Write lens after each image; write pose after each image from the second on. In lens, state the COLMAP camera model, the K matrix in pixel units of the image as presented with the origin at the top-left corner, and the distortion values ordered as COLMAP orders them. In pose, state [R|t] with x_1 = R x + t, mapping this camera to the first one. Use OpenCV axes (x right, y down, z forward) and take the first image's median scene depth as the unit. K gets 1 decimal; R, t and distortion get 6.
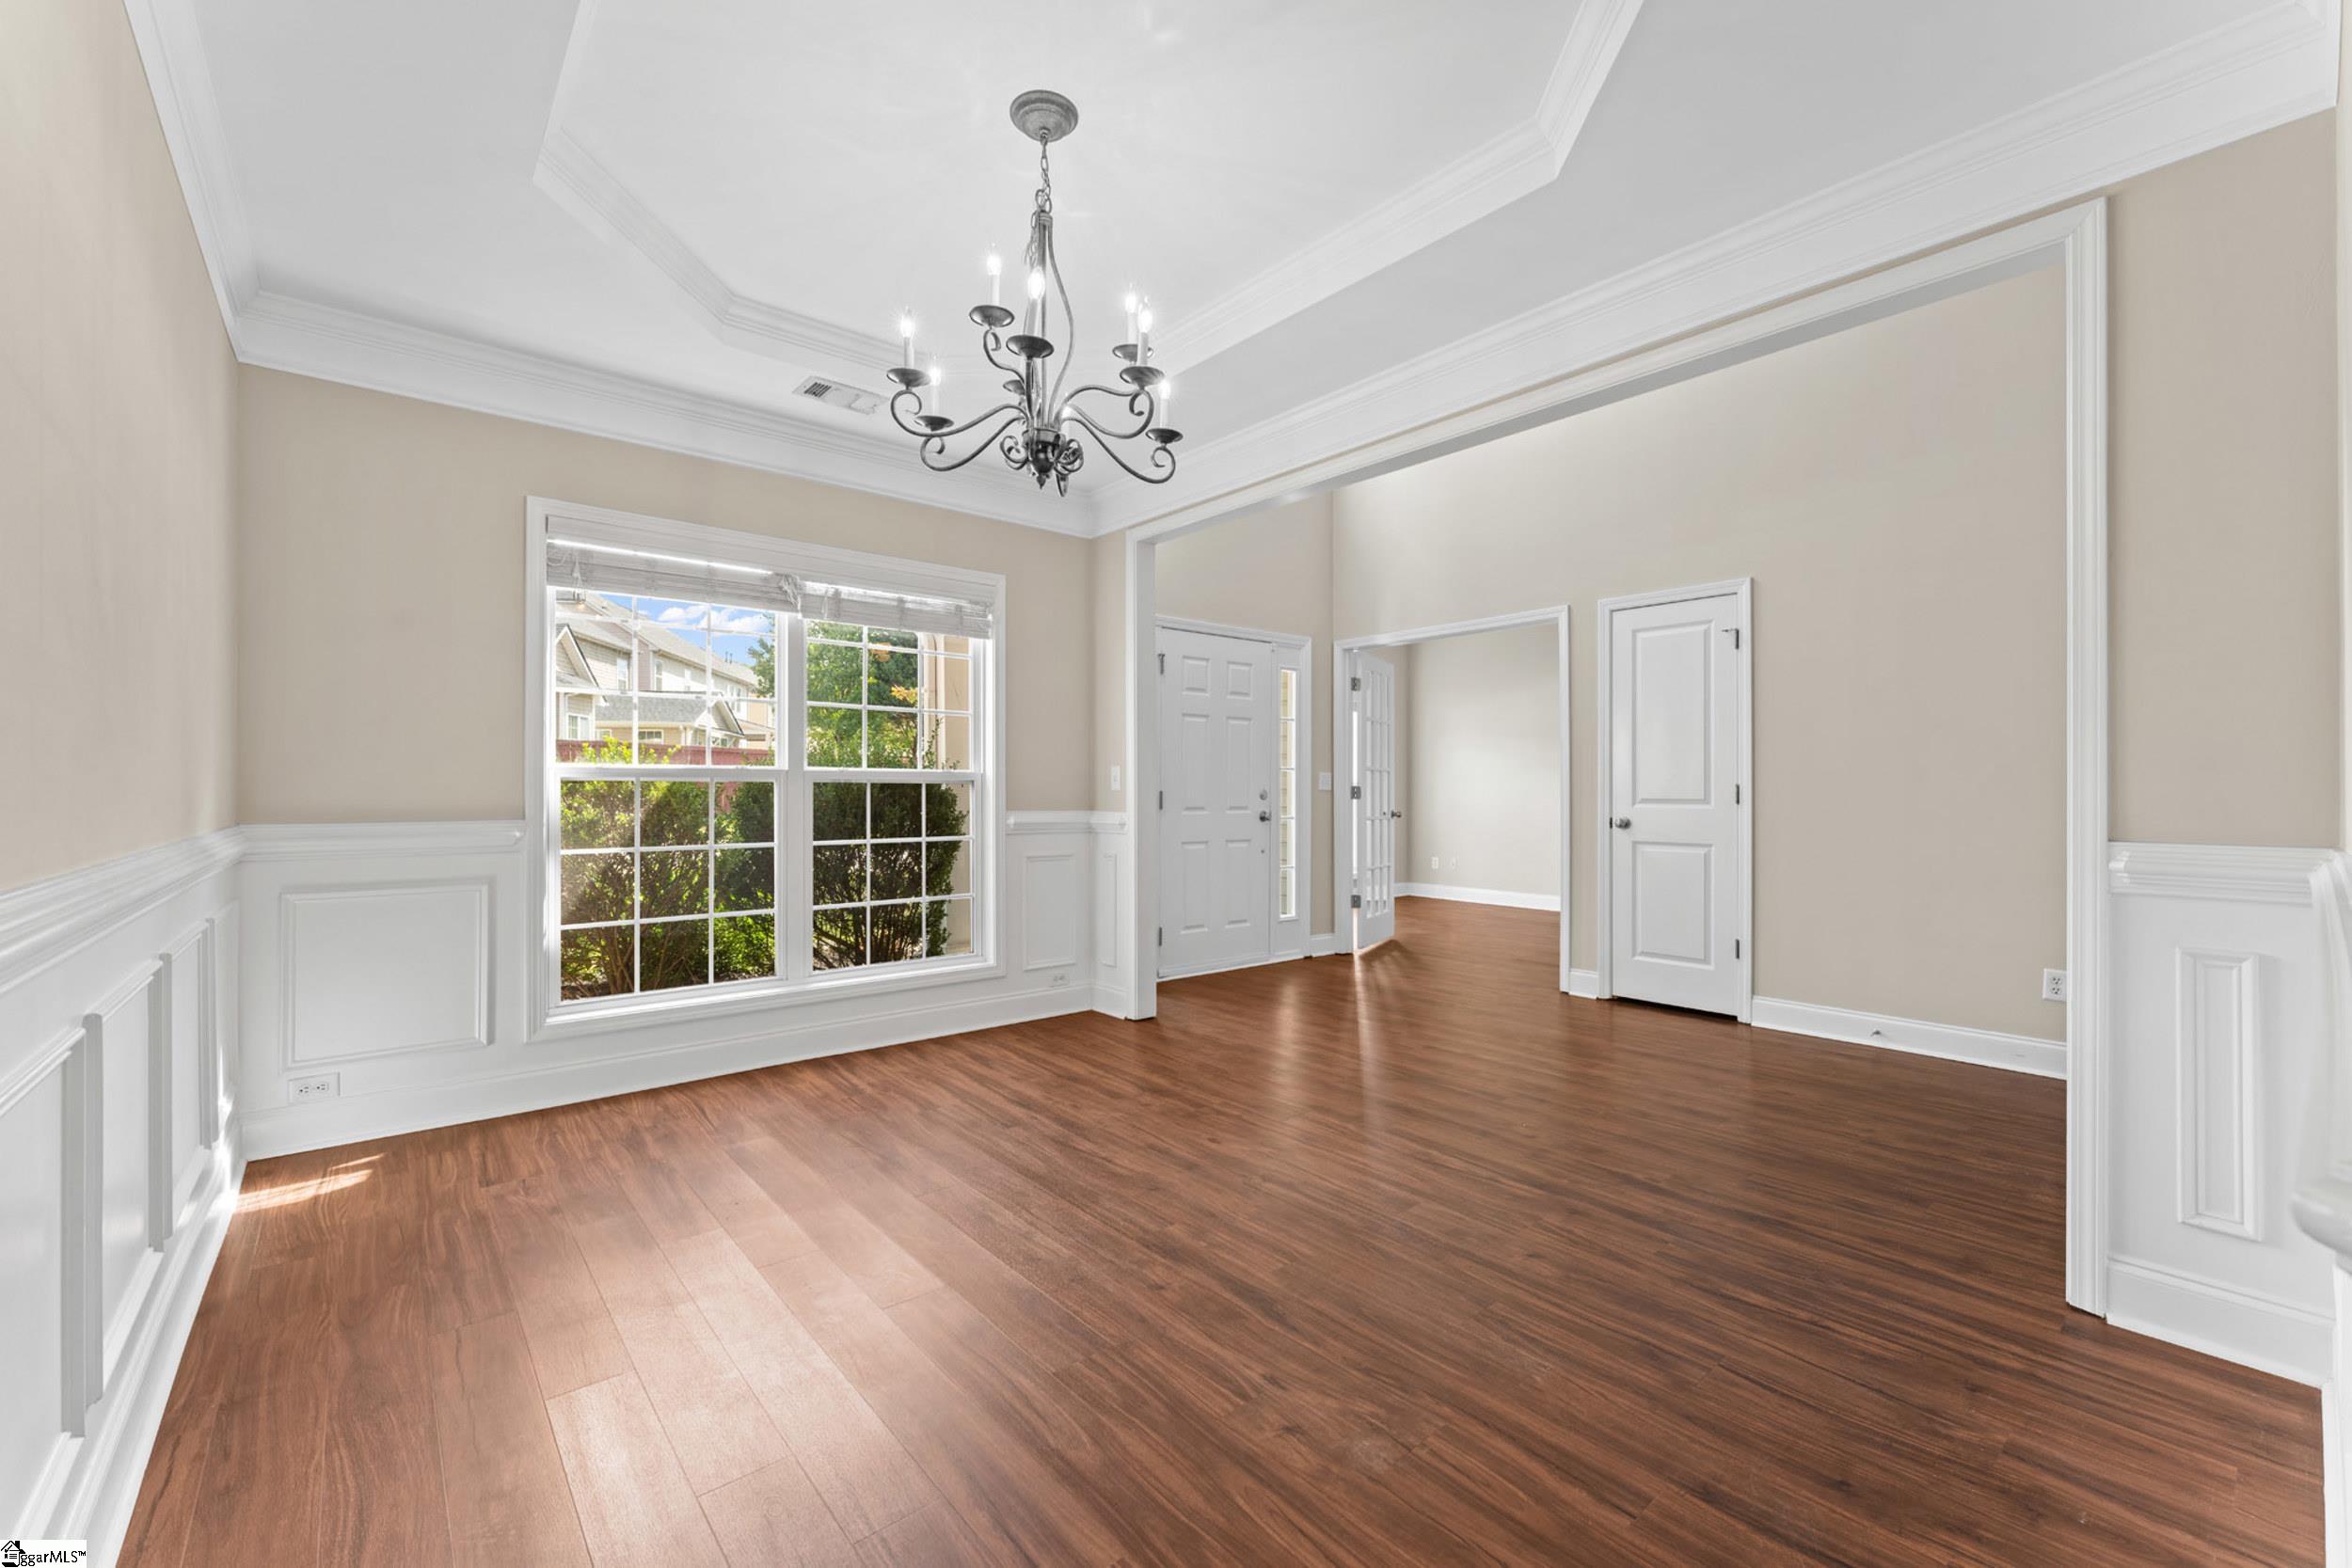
lens RADIAL K [[942.7, 0, 1171.7], [0, 942.7, 788.1], [0, 0, 1]] dist [0.000145, 0.000523]
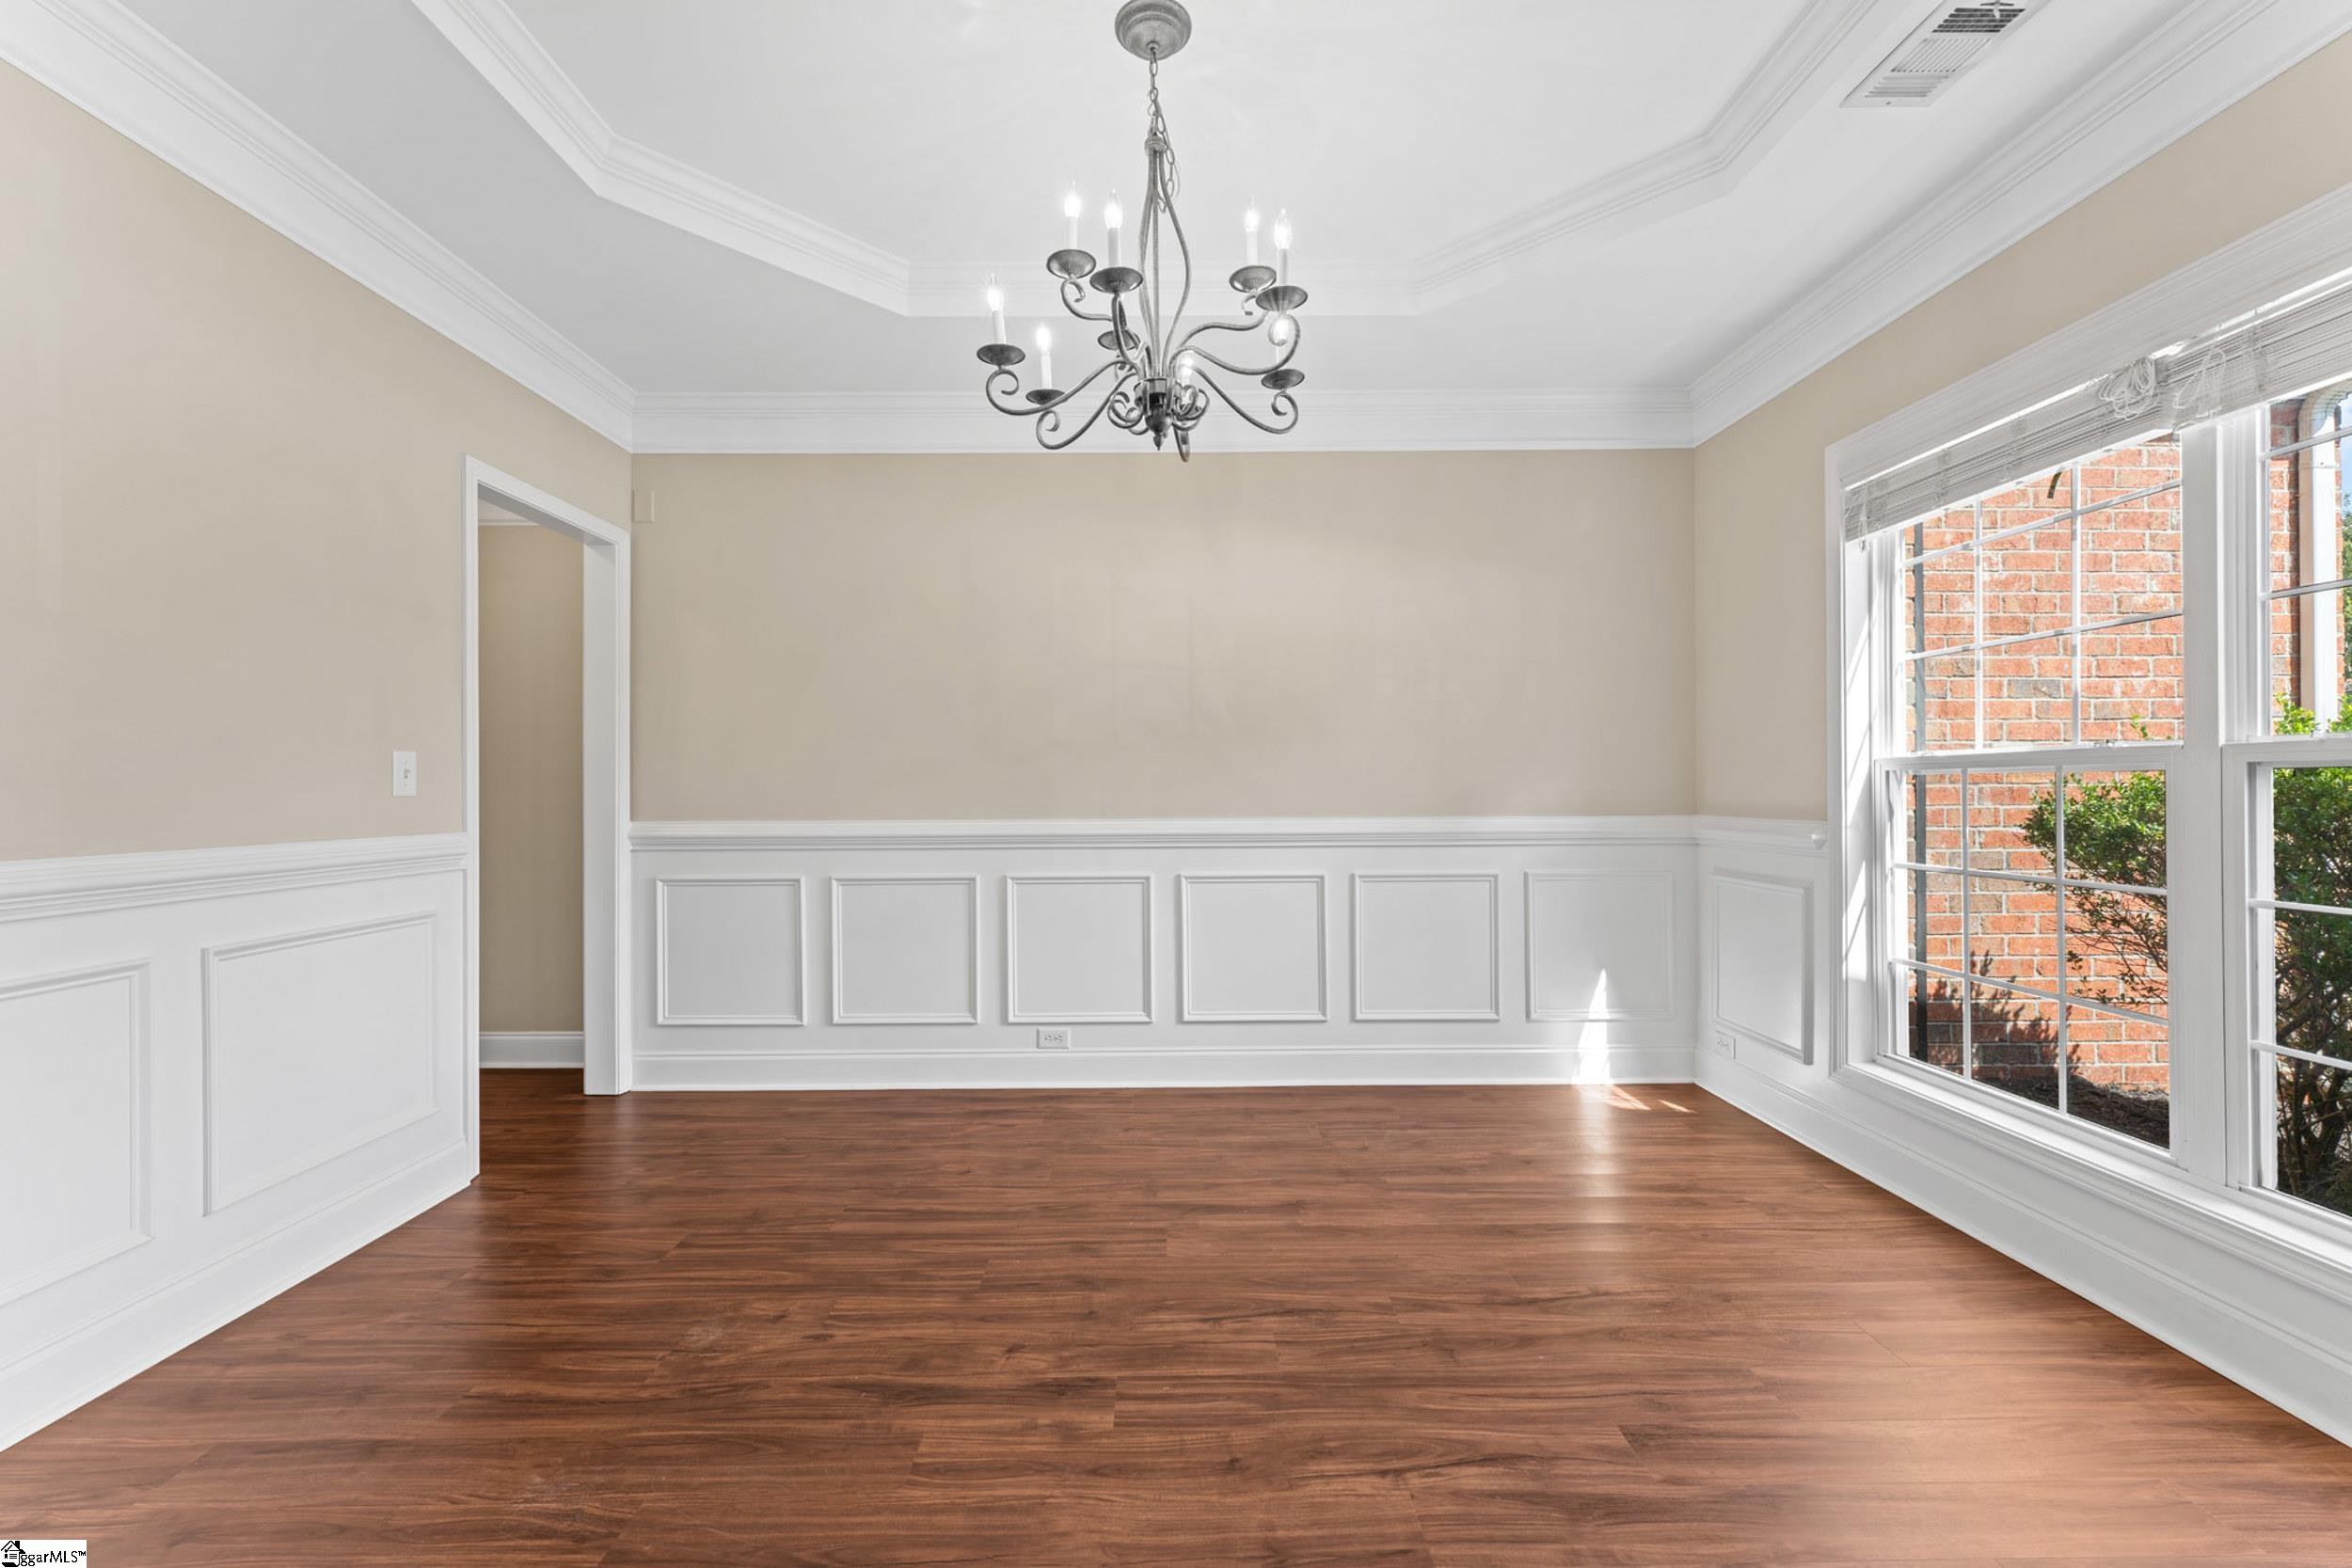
lens RADIAL K [[942.7, 0, 1174.2], [0, 942.7, 783.3], [0, 0, 1]] dist [0.000145, 0.000523]
pose [[-0.632801, -0.000194, -0.774315, 0.614416], [0.006317, 0.999965, -0.005413, -0.001672], [0.774289, -0.008317, -0.632778, 1.786010]]
